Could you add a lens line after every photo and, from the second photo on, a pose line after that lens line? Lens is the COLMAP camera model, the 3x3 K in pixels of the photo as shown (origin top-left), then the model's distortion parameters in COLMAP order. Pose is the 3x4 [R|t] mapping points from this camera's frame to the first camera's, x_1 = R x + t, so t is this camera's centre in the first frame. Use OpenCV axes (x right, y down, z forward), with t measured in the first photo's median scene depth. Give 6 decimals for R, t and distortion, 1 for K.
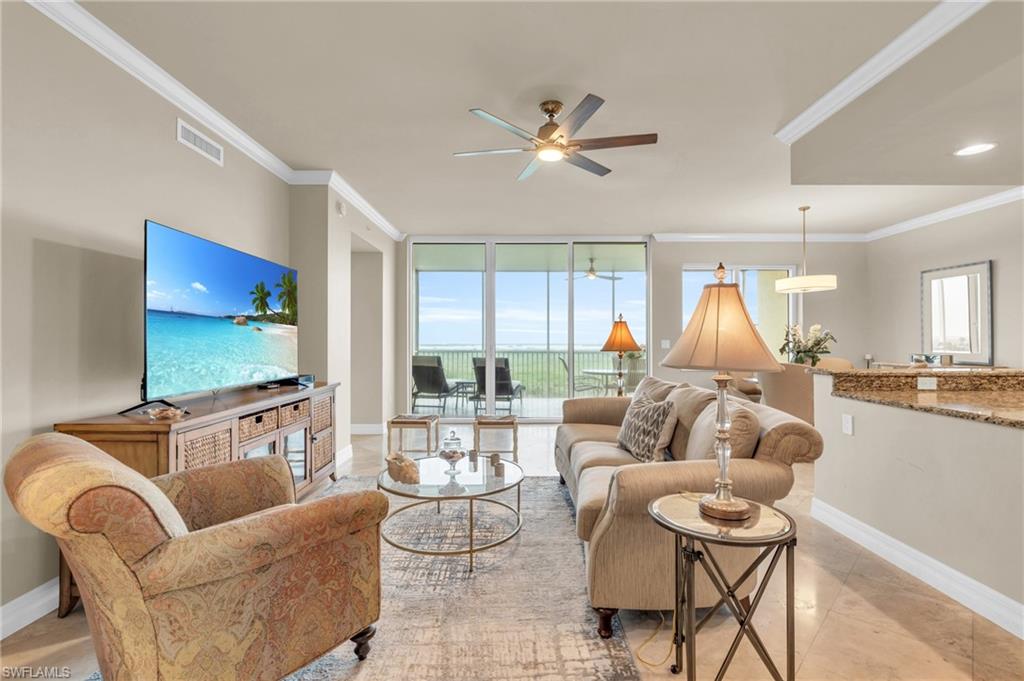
lens RADIAL K [[458.0, 0, 516.8], [0, 458.0, 337.9], [0, 0, 1]] dist [-0.002599, 0.001244]
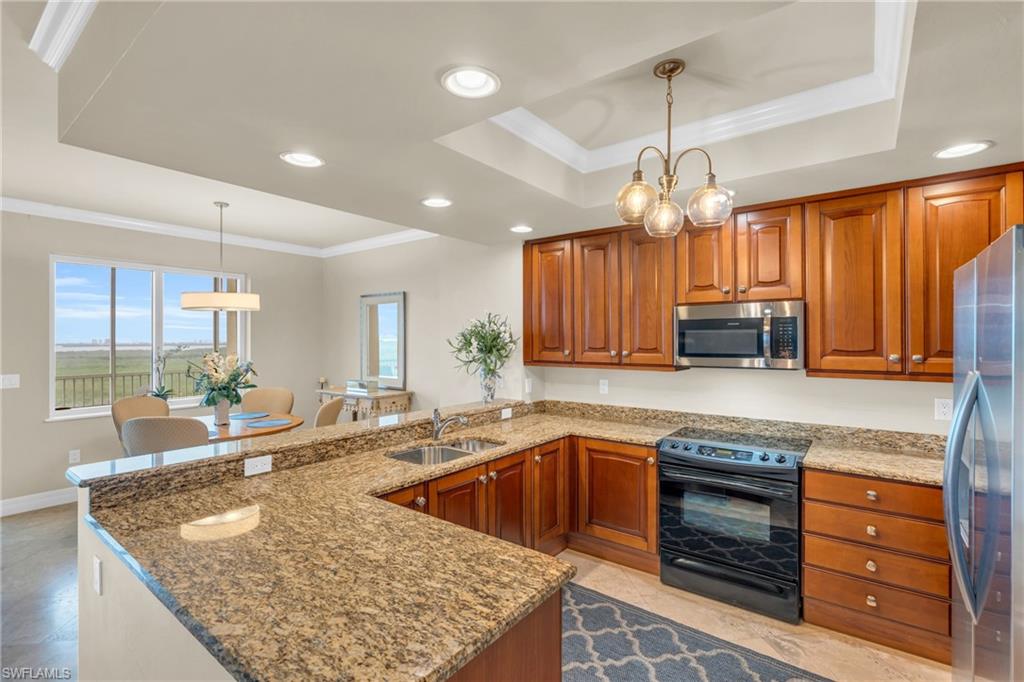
lens RADIAL K [[465.8, 0, 512.3], [0, 465.8, 337.8], [0, 0, 1]] dist [0.000144, 0.000294]
pose [[0.613024, 0.003487, 0.790056, 0.533432], [-0.005426, 0.999985, -0.000204, -0.102094], [-0.790045, -0.004161, 0.613034, 0.213510]]
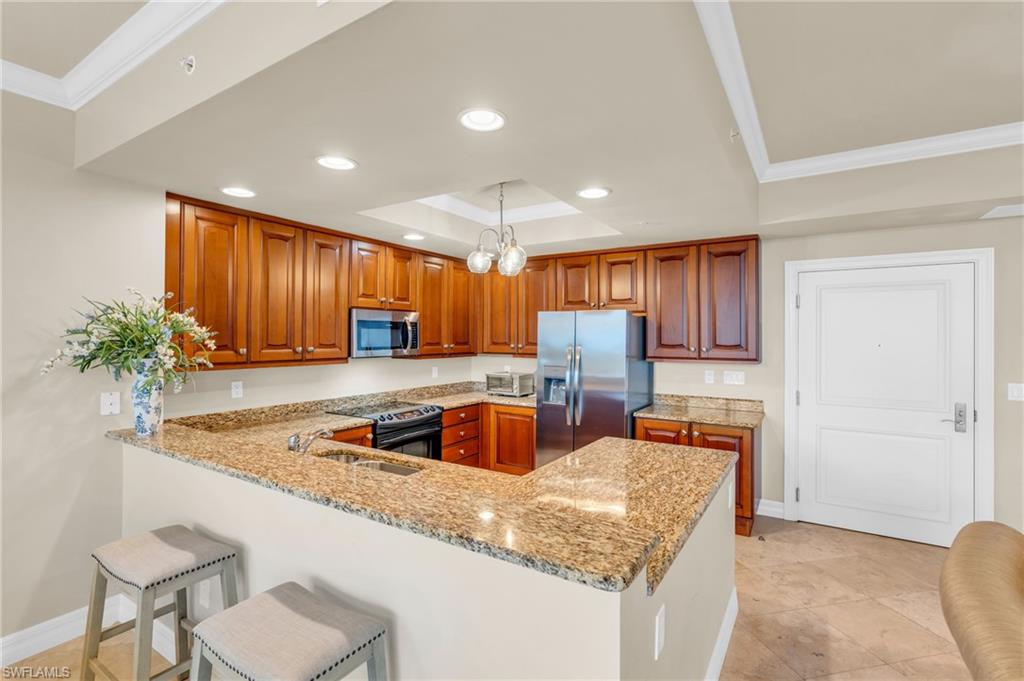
lens RADIAL K [[465.8, 0, 512.3], [0, 465.8, 337.3], [0, 0, 1]] dist [0.000144, 0.000294]
pose [[-0.839162, -0.001051, 0.543881, 0.548465], [-0.006537, 0.999945, -0.008154, -0.089105], [-0.543843, -0.010398, -0.839123, 1.356514]]
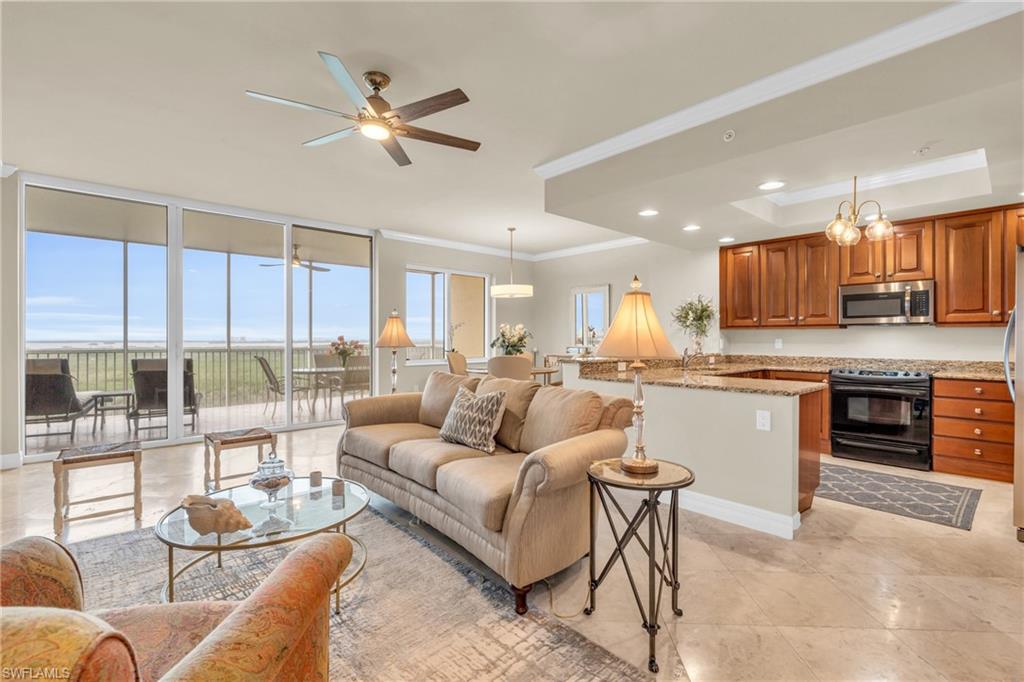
lens RADIAL K [[458.0, 0, 516.8], [0, 458.0, 338.4], [0, 0, 1]] dist [-0.002599, 0.001244]
pose [[0.742804, 0.000500, 0.669509, -0.320103], [-0.006580, 0.999957, 0.006553, 0.002407], [-0.669477, -0.009272, 0.742775, 0.131396]]
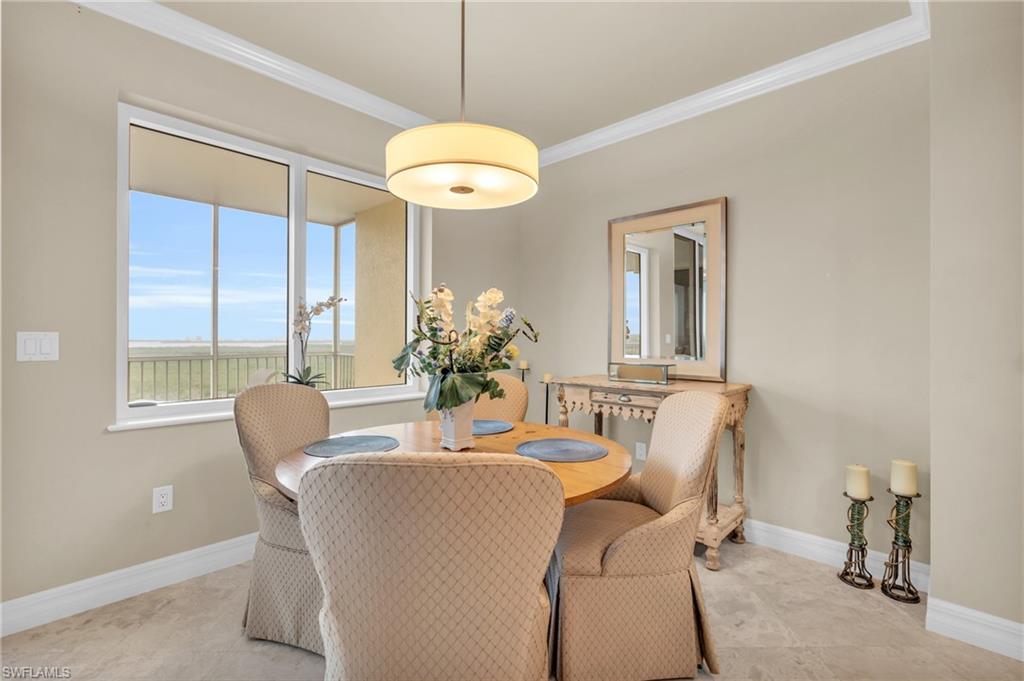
lens RADIAL K [[458.0, 0, 516.8], [0, 458.0, 337.9], [0, 0, 1]] dist [-0.002599, 0.001244]
pose [[0.694659, 0.005825, 0.719315, 0.711517], [-0.011619, 0.999928, 0.003124, 0.009428], [-0.719245, -0.010528, 0.694677, 1.266591]]
